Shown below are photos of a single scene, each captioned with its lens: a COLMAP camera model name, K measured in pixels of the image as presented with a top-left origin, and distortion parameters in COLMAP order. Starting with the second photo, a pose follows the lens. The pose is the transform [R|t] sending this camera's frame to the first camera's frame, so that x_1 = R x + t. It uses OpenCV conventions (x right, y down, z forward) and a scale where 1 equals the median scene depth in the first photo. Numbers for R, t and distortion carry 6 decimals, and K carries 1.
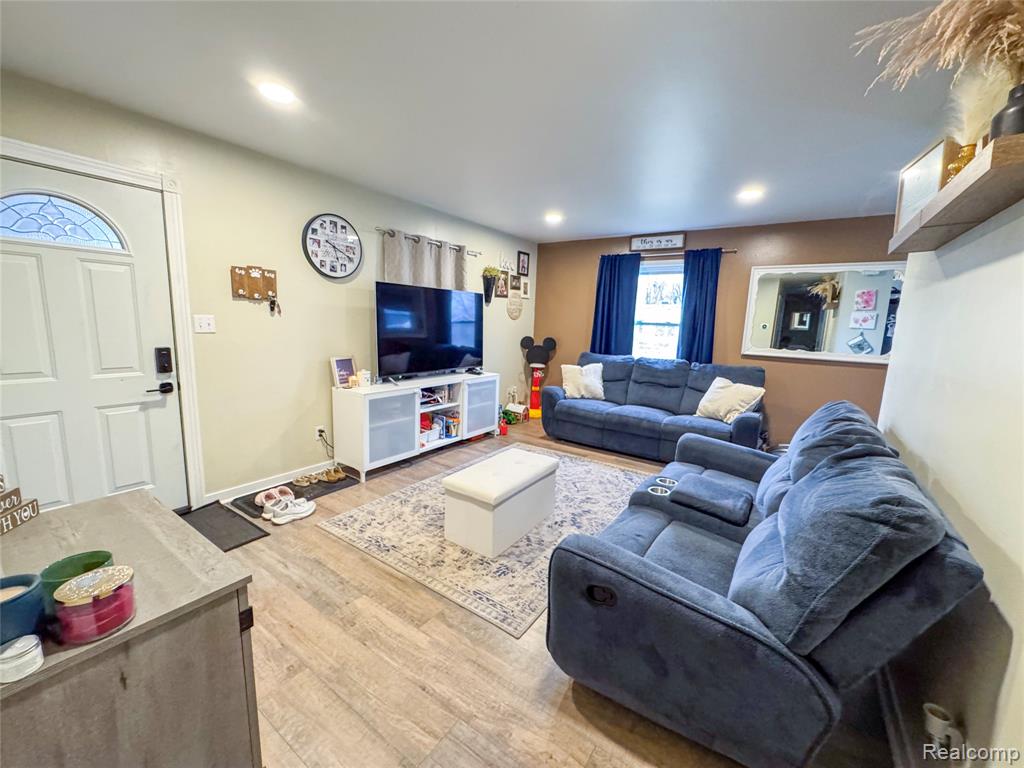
lens RADIAL K [[406.5, 0, 514.9], [0, 406.5, 382.7], [0, 0, 1]] dist [-0.005812, 0.000605]
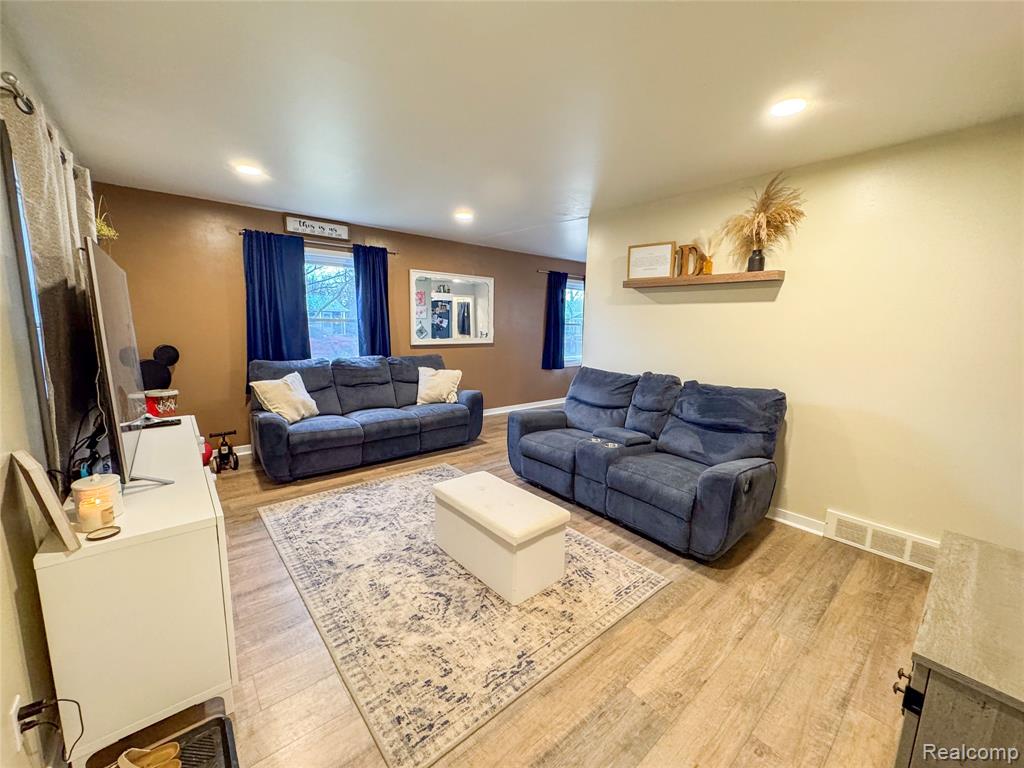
lens RADIAL K [[406.5, 0, 507.7], [0, 406.5, 384.7], [0, 0, 1]] dist [-0.005812, 0.000605]
pose [[0.270934, -0.179432, 0.945727, -0.610242], [0.138493, 0.979518, 0.146167, -0.115906], [-0.952583, 0.091375, 0.290235, 0.528979]]
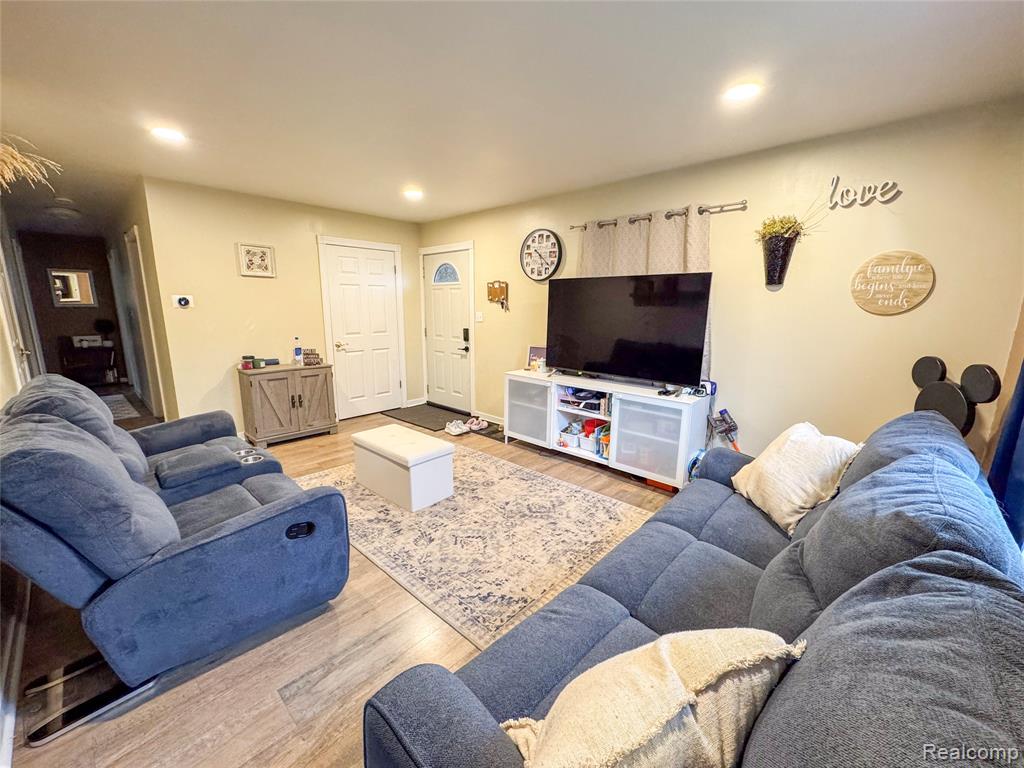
lens RADIAL K [[406.5, 0, 512.3], [0, 406.5, 383.0], [0, 0, 1]] dist [-0.005812, 0.000605]
pose [[-0.136044, 0.149288, -0.979390, 0.785957], [-0.165228, 0.971316, 0.171009, -0.147149], [0.976827, 0.185088, -0.107475, 1.061657]]
